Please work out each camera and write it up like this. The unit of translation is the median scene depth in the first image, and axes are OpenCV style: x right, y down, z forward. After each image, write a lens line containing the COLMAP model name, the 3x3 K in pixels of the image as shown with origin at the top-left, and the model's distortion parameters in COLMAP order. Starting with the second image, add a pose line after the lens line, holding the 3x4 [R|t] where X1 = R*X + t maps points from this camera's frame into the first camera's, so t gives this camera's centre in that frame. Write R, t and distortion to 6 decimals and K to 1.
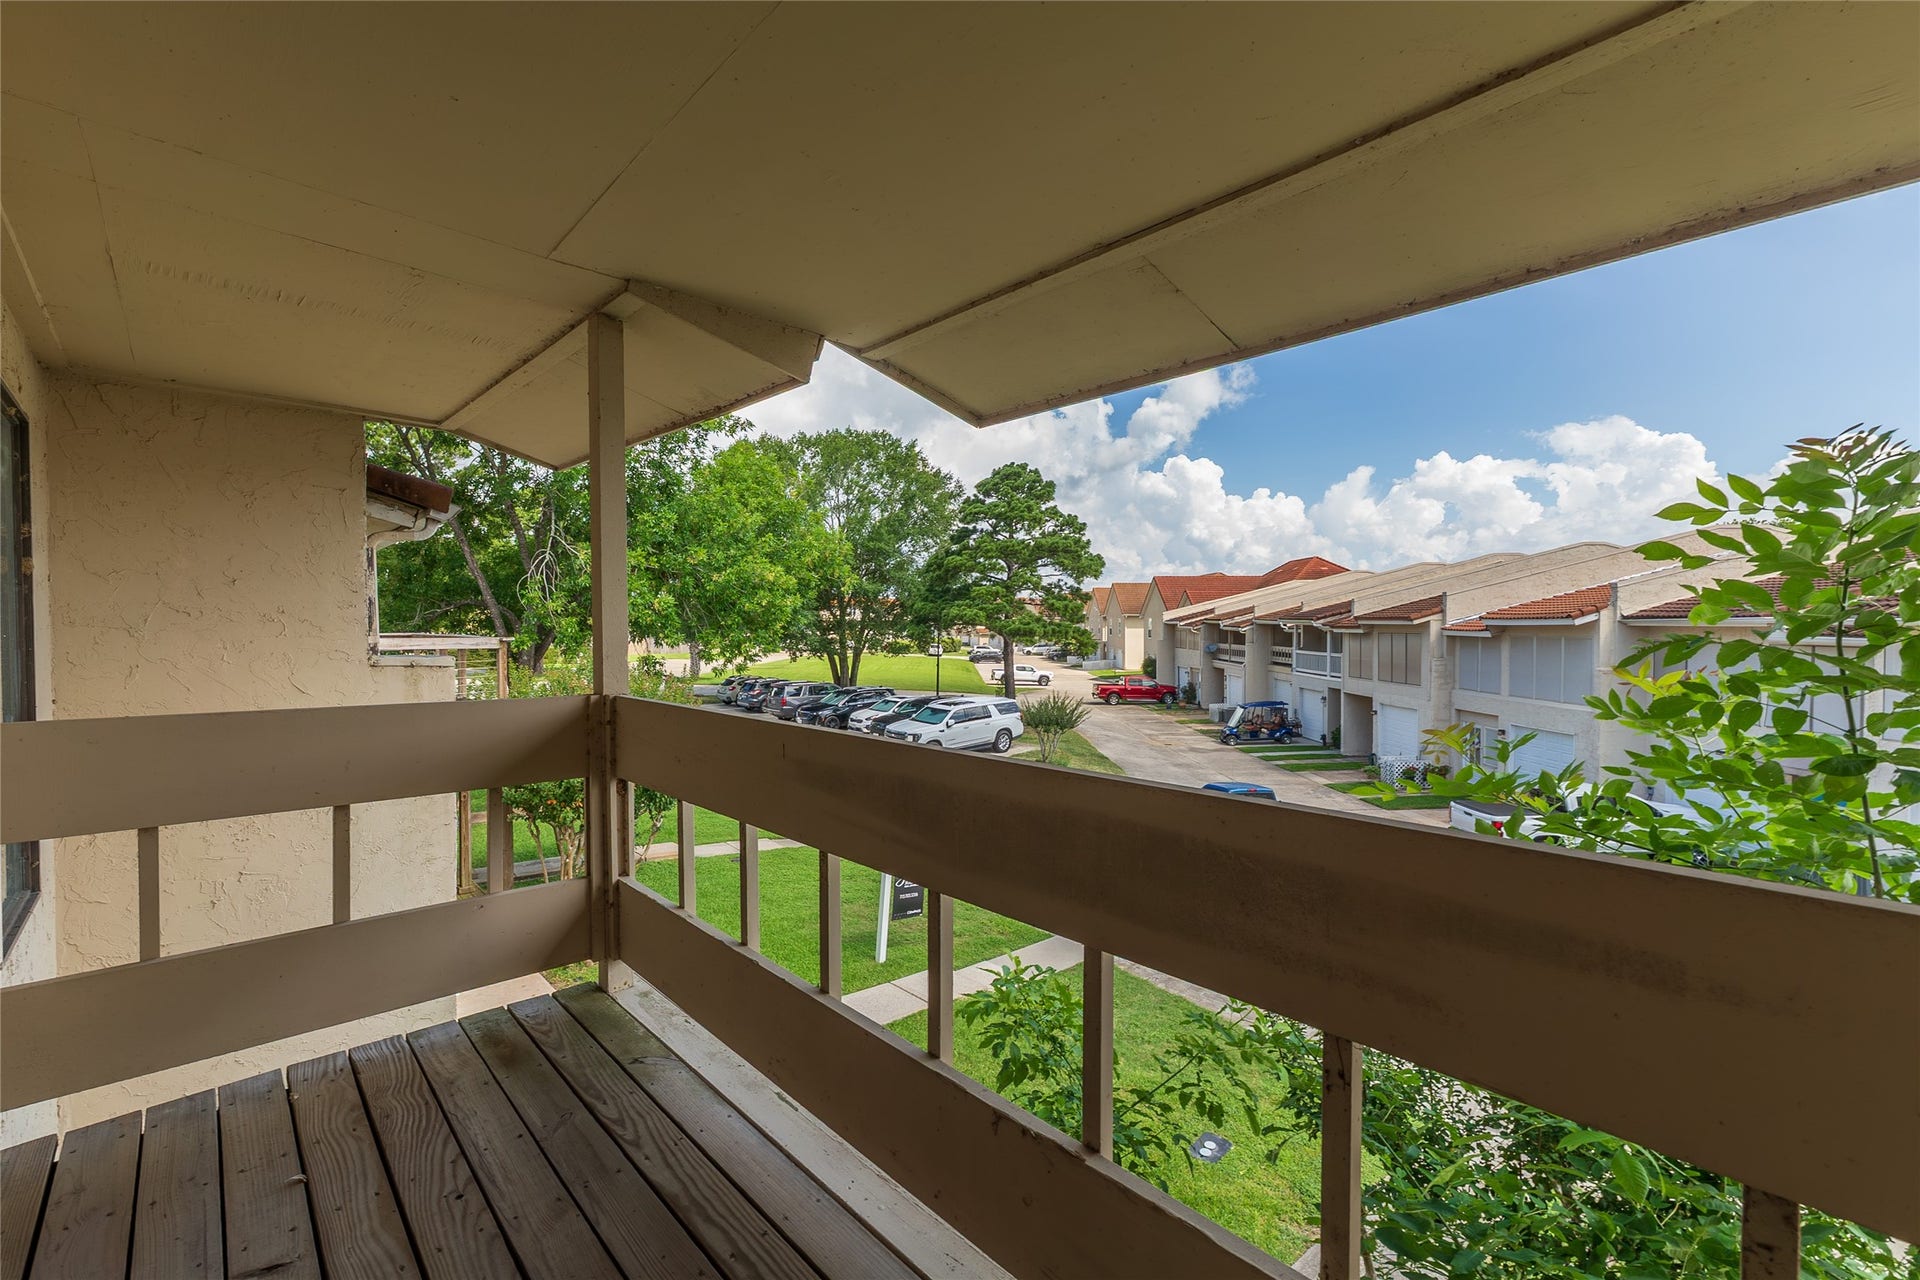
lens RADIAL K [[811.5, 0, 959.3], [0, 811.5, 635.2], [0, 0, 1]] dist [0.007726, -0.001108]
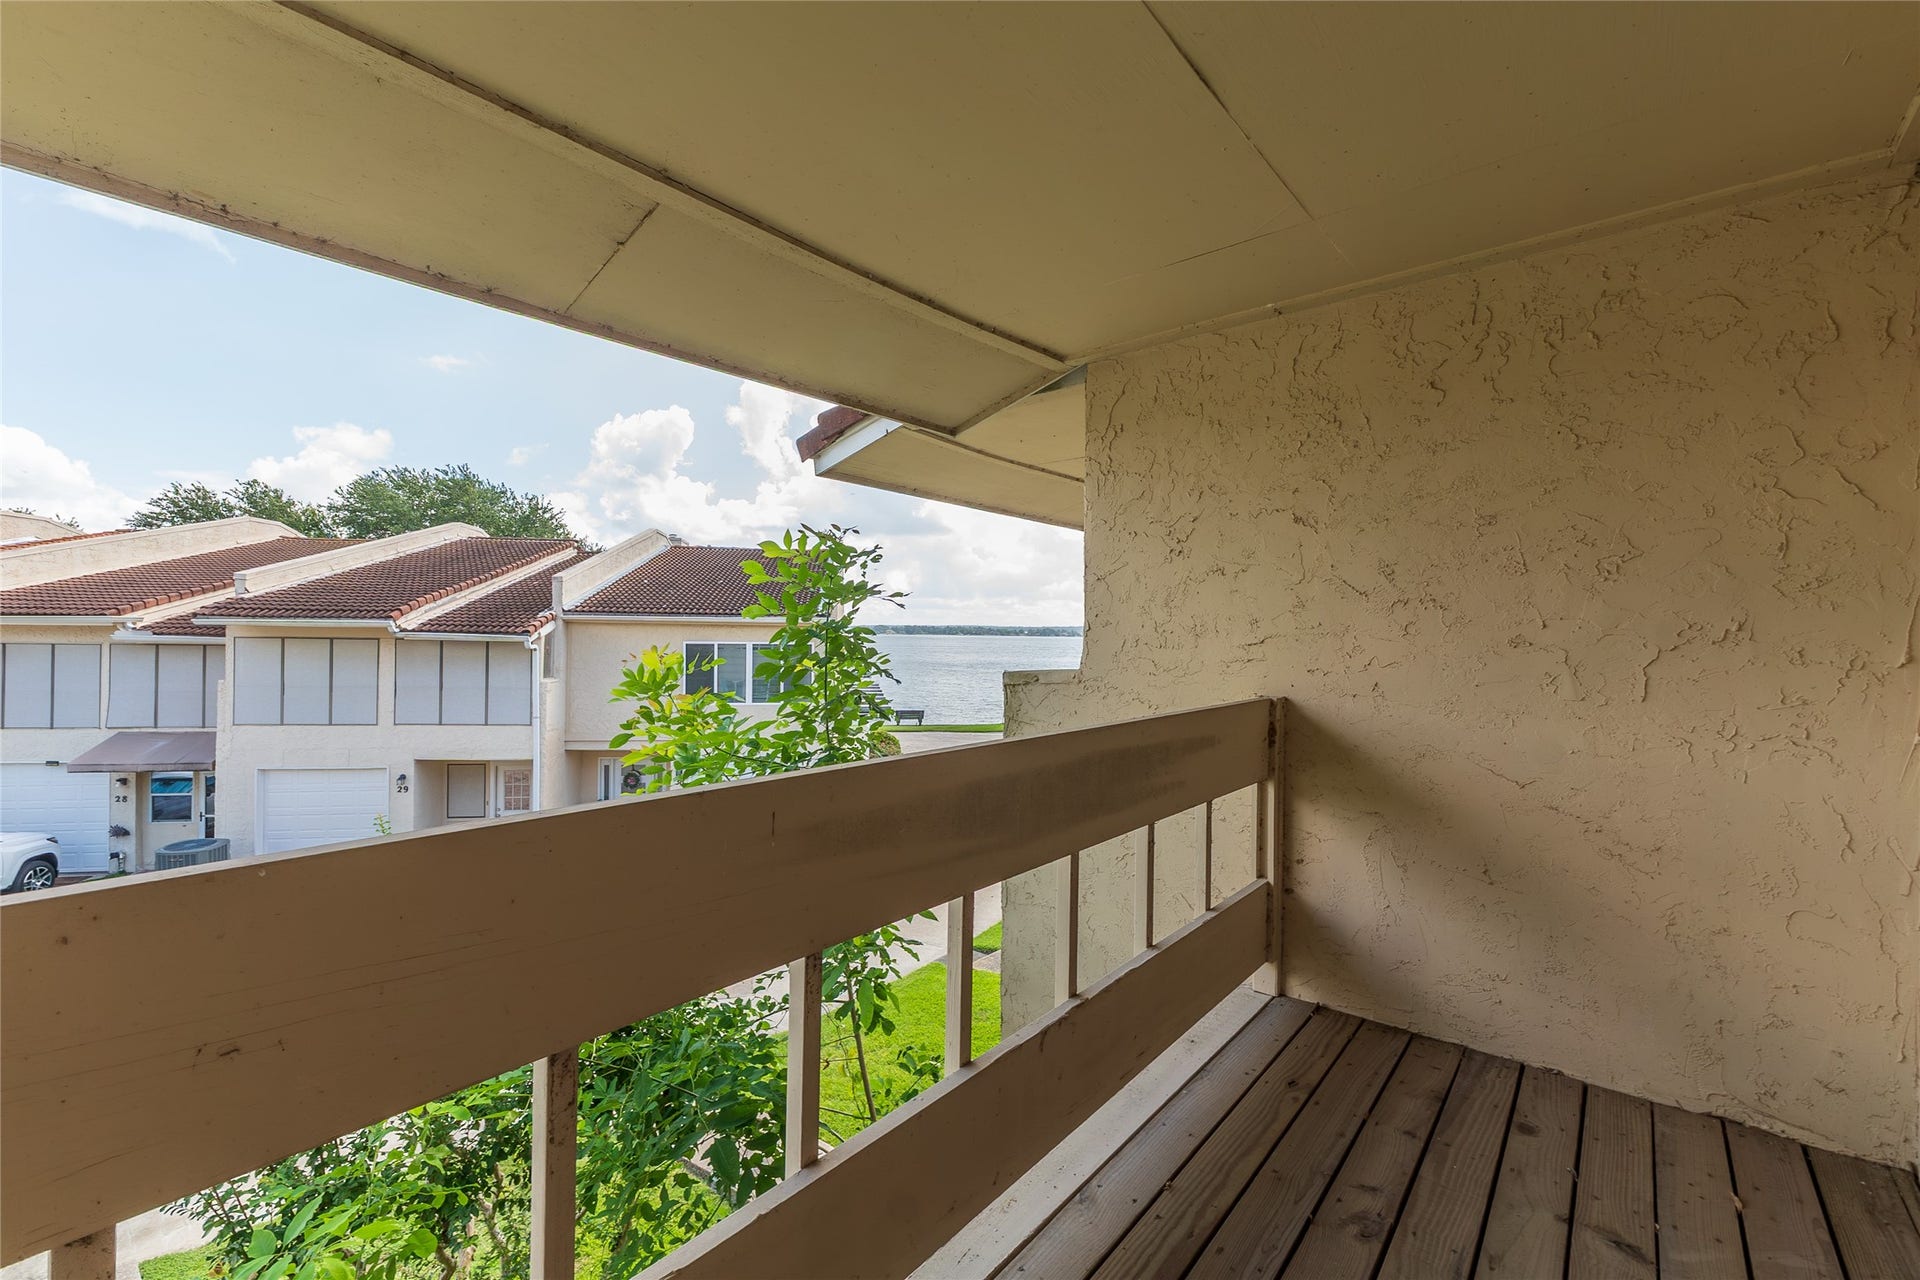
lens RADIAL K [[811.5, 0, 959.3], [0, 811.5, 633.6], [0, 0, 1]] dist [0.007726, -0.001108]
pose [[-0.128155, -0.016787, 0.991612, -0.916332], [-0.009467, 0.999832, 0.015703, -0.016892], [-0.991709, -0.007376, -0.128293, 1.020002]]
